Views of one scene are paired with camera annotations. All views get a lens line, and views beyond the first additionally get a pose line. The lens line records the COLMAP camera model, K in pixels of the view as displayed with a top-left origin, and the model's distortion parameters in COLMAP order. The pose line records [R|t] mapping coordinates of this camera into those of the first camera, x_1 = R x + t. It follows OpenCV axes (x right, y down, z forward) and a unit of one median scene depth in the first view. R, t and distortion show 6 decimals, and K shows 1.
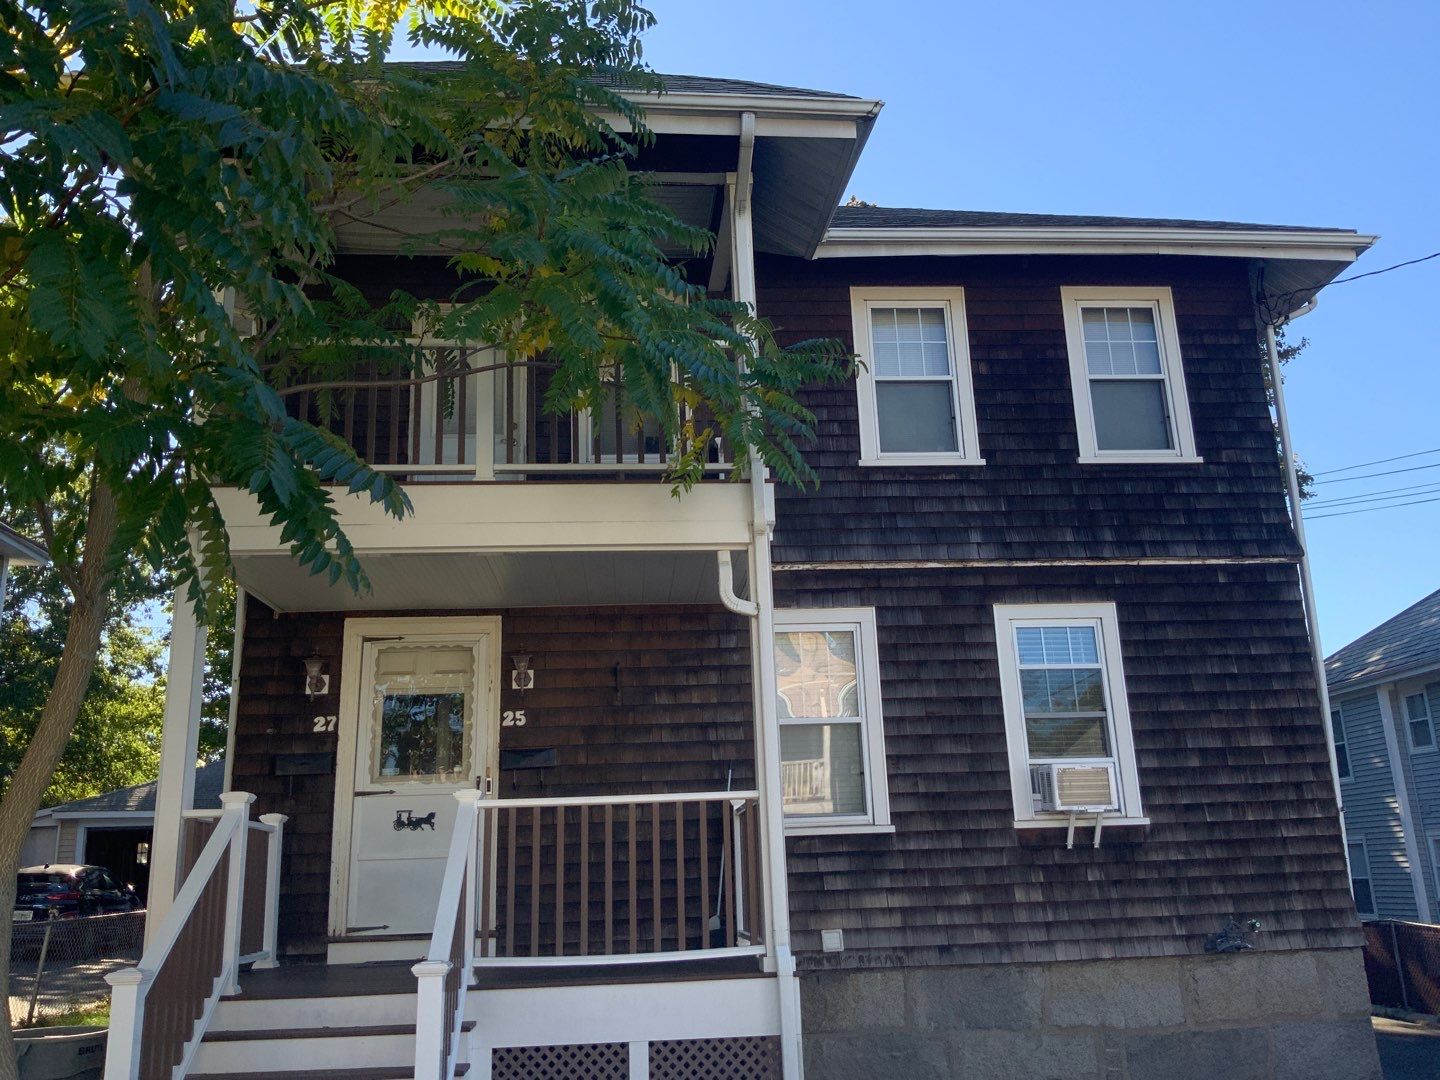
lens RADIAL K [[1196.5, 0, 720.0], [0, 1196.5, 540.0], [0, 0, 1]] dist [0.119818, -0.232407]
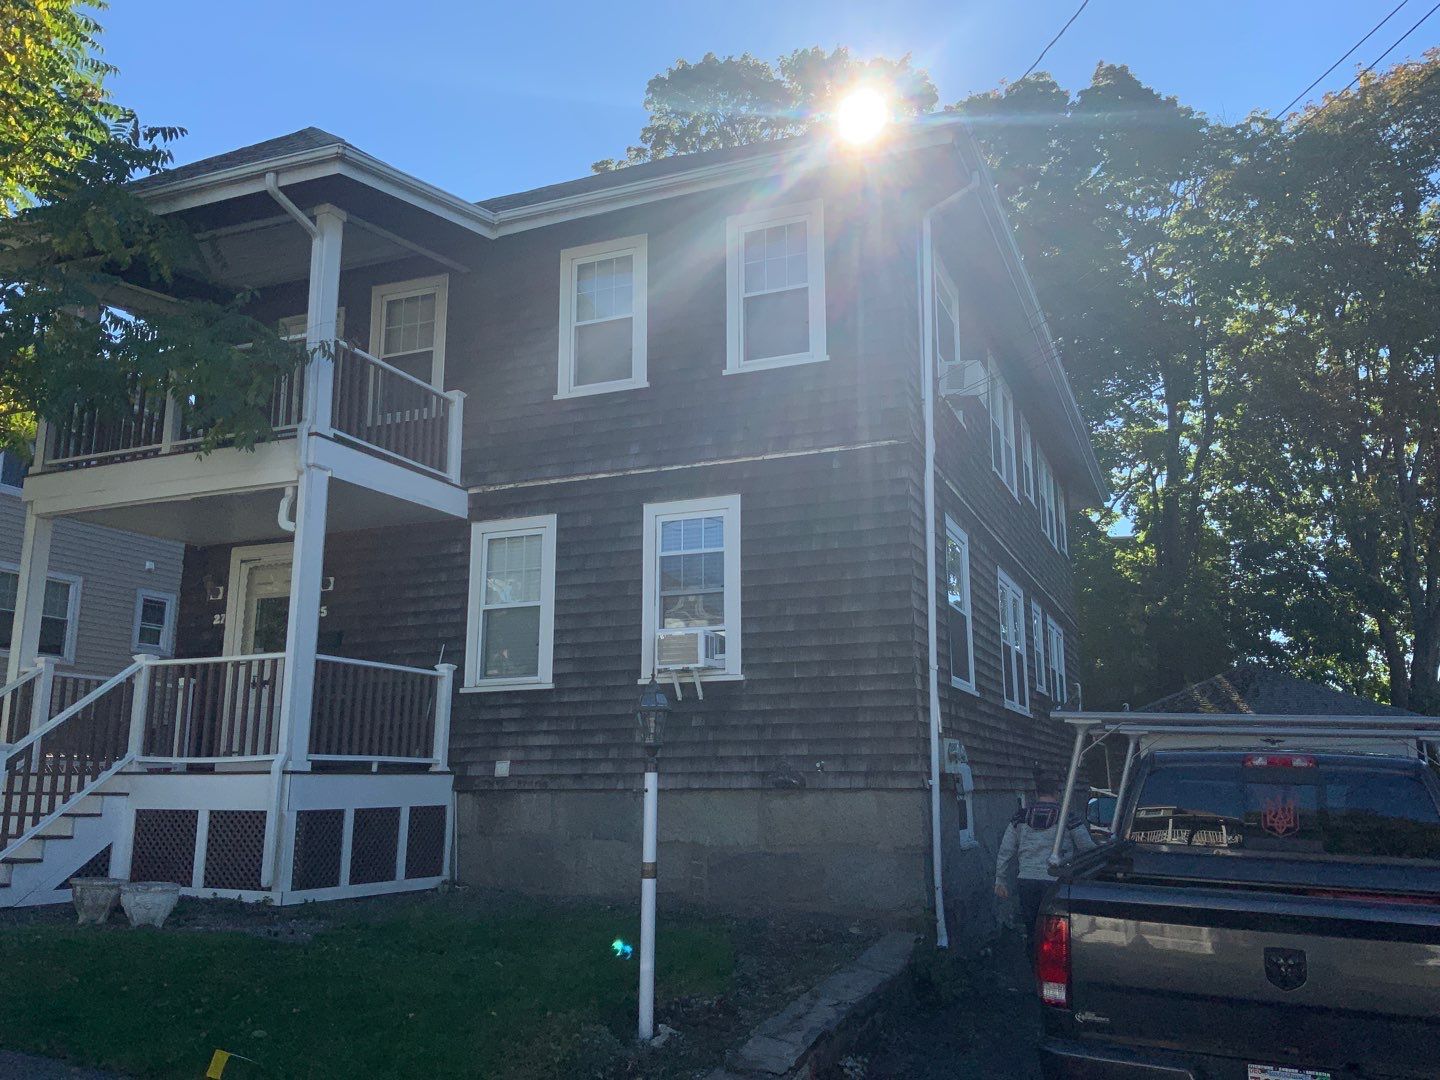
lens RADIAL K [[1196.5, 0, 720.0], [0, 1196.5, 540.0], [0, 0, 1]] dist [0.119818, -0.232407]
pose [[0.882966, -0.062558, -0.465250, 0.899434], [0.095884, 0.994221, 0.048287, 0.040873], [0.459541, -0.087246, 0.883861, -0.030810]]
